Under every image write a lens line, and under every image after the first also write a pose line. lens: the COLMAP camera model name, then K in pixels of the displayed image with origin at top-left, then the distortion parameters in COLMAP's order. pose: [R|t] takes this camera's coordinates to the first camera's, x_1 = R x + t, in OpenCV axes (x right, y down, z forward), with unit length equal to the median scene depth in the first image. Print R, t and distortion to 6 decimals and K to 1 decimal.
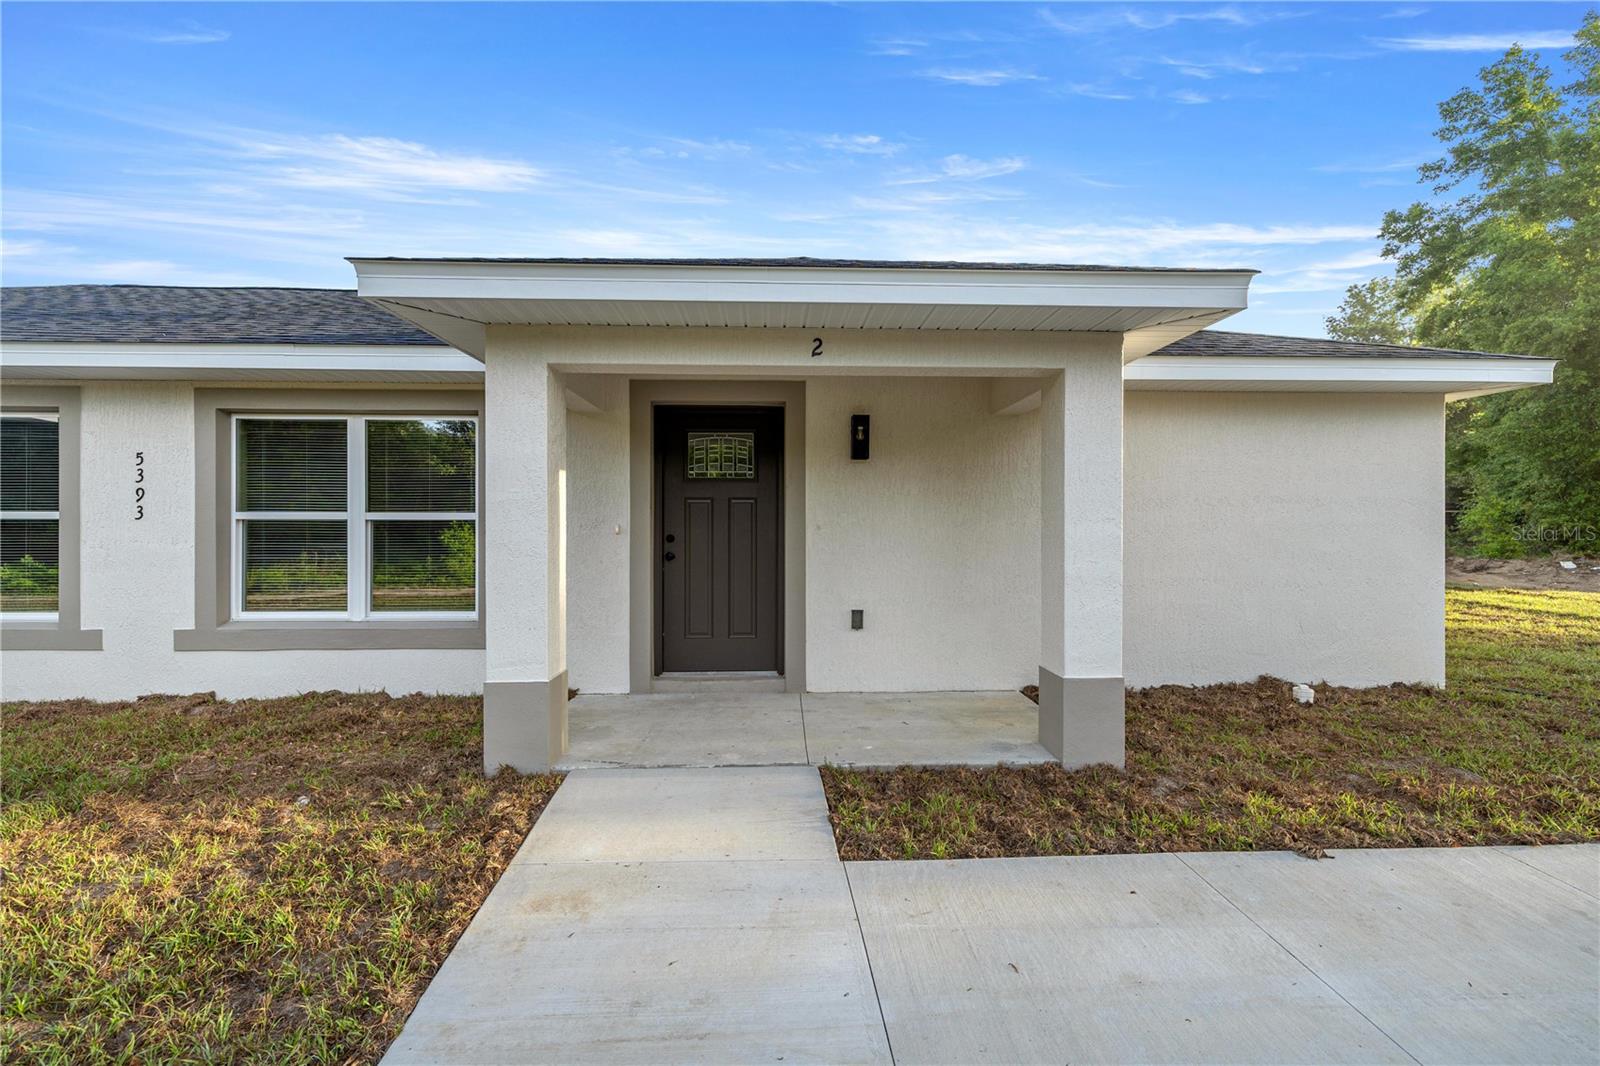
lens RADIAL K [[678.0, 0, 800.0], [0, 678.0, 533.0], [0, 0, 1]] dist [0.002162, 0.000021]
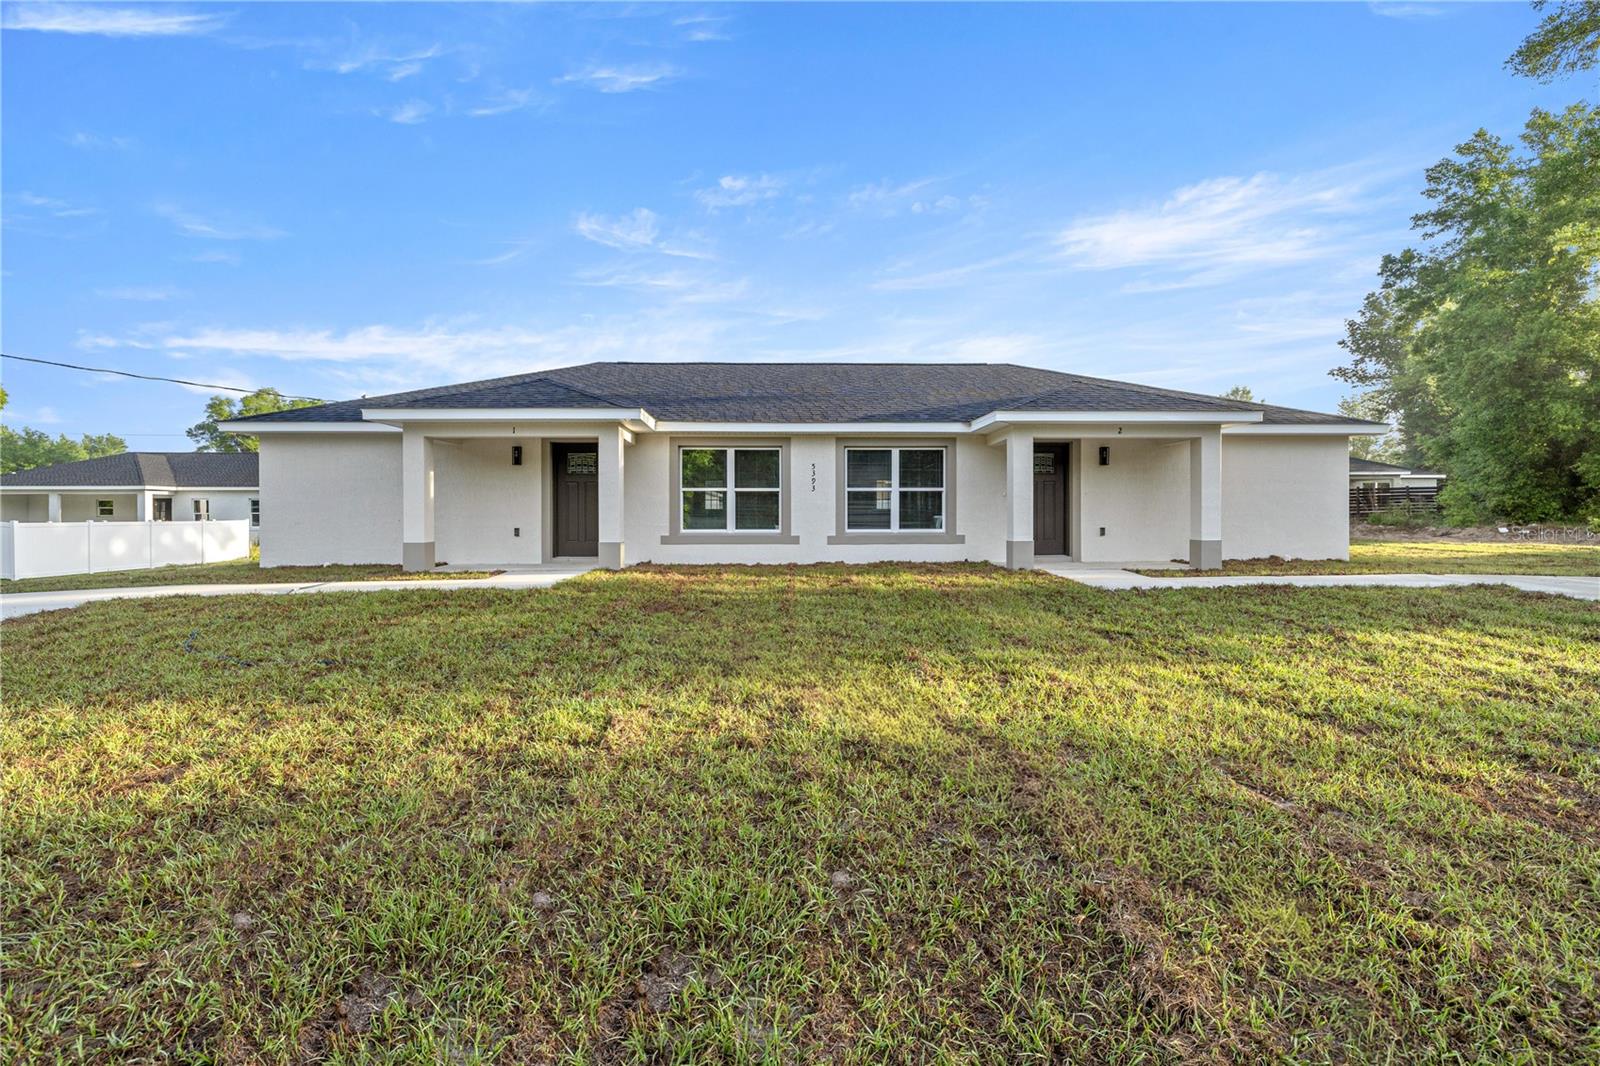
lens RADIAL K [[714.0, 0, 796.5], [0, 714.0, 520.0], [0, 0, 1]] dist [-0.004450, -0.000584]
pose [[0.999890, -0.002192, -0.014645, -0.223499], [0.002146, 0.999993, -0.003149, 0.020978], [0.014652, 0.003117, 0.999888, -0.357813]]
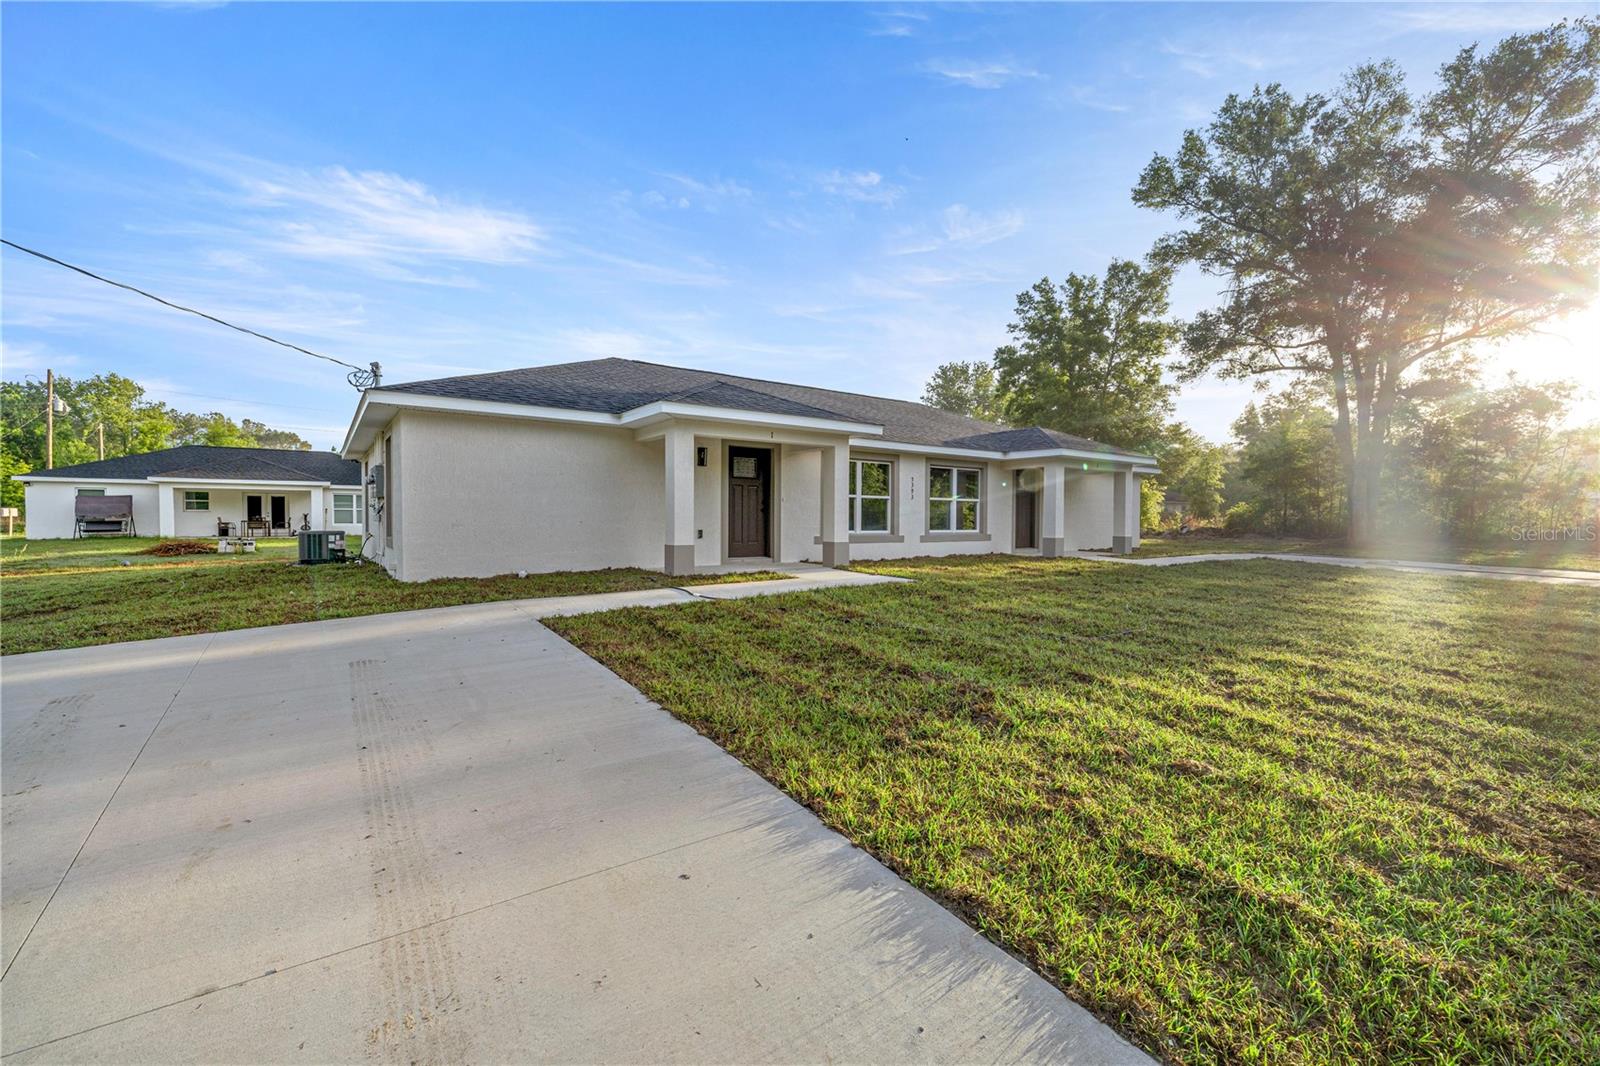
lens RADIAL K [[678.0, 0, 800.0], [0, 678.0, 533.0], [0, 0, 1]] dist [0.002162, 0.000021]
pose [[0.830318, -0.002437, 0.557285, -0.691136], [-0.005283, 0.999911, 0.012244, 0.021728], [-0.557265, -0.013110, 0.830231, -0.278742]]
